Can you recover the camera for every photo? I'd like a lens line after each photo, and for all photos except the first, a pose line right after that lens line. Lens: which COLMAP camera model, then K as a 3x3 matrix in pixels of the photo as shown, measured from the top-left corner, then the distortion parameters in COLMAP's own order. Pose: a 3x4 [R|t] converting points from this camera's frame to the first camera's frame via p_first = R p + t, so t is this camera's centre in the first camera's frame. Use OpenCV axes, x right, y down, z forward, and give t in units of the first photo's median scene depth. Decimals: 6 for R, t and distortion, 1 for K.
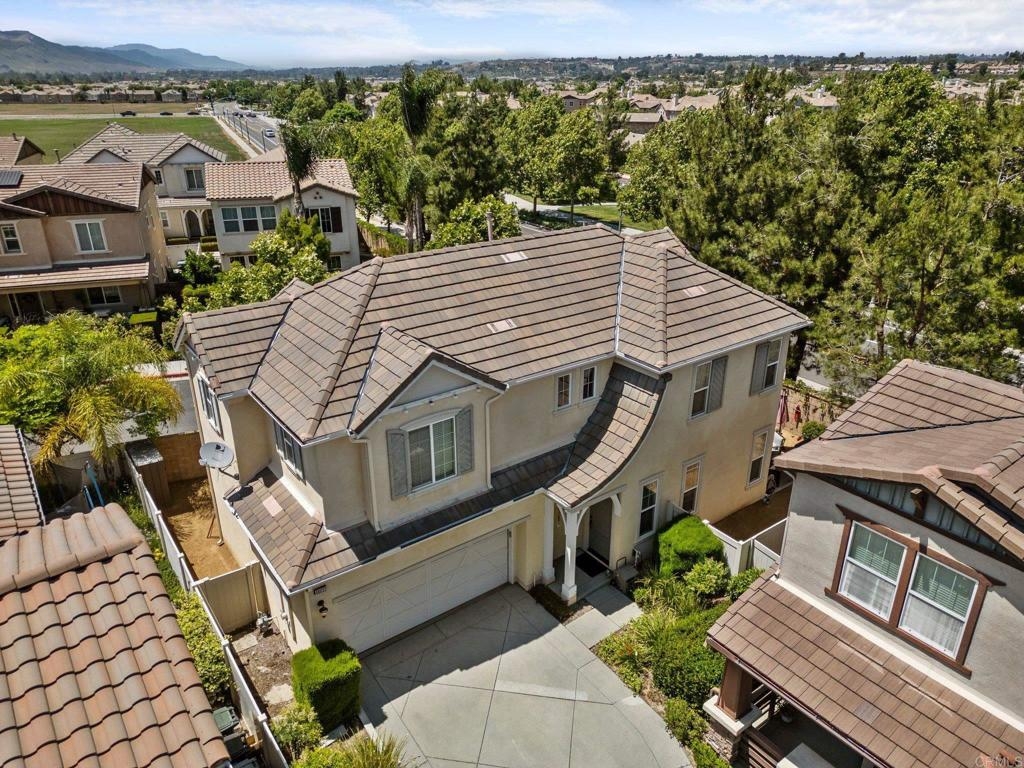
lens RADIAL K [[724.6, 0, 512.0], [0, 724.6, 384.0], [0, 0, 1]] dist [0.070909, -0.066013]
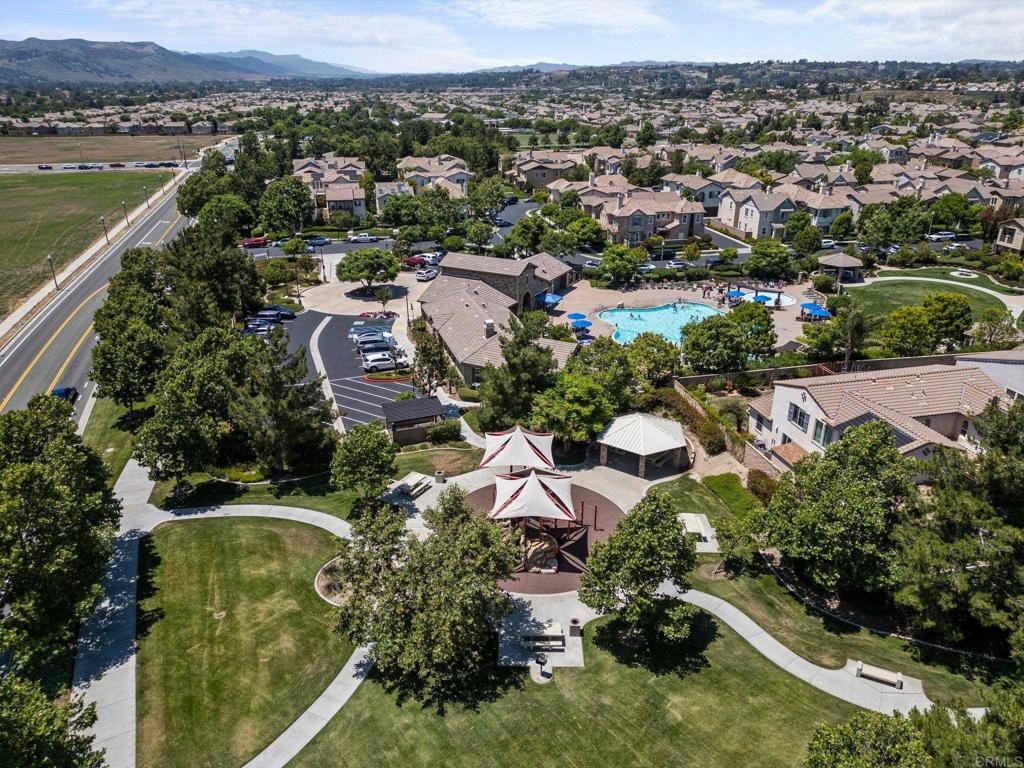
lens RADIAL K [[711.8, 0, 509.9], [0, 711.8, 396.4], [0, 0, 1]] dist [0.084309, -0.087409]
pose [[0.991539, 0.053944, -0.118068, 2.036634], [-0.052038, 0.998461, 0.019168, -1.804225], [0.118921, -0.012862, 0.992820, 2.045170]]
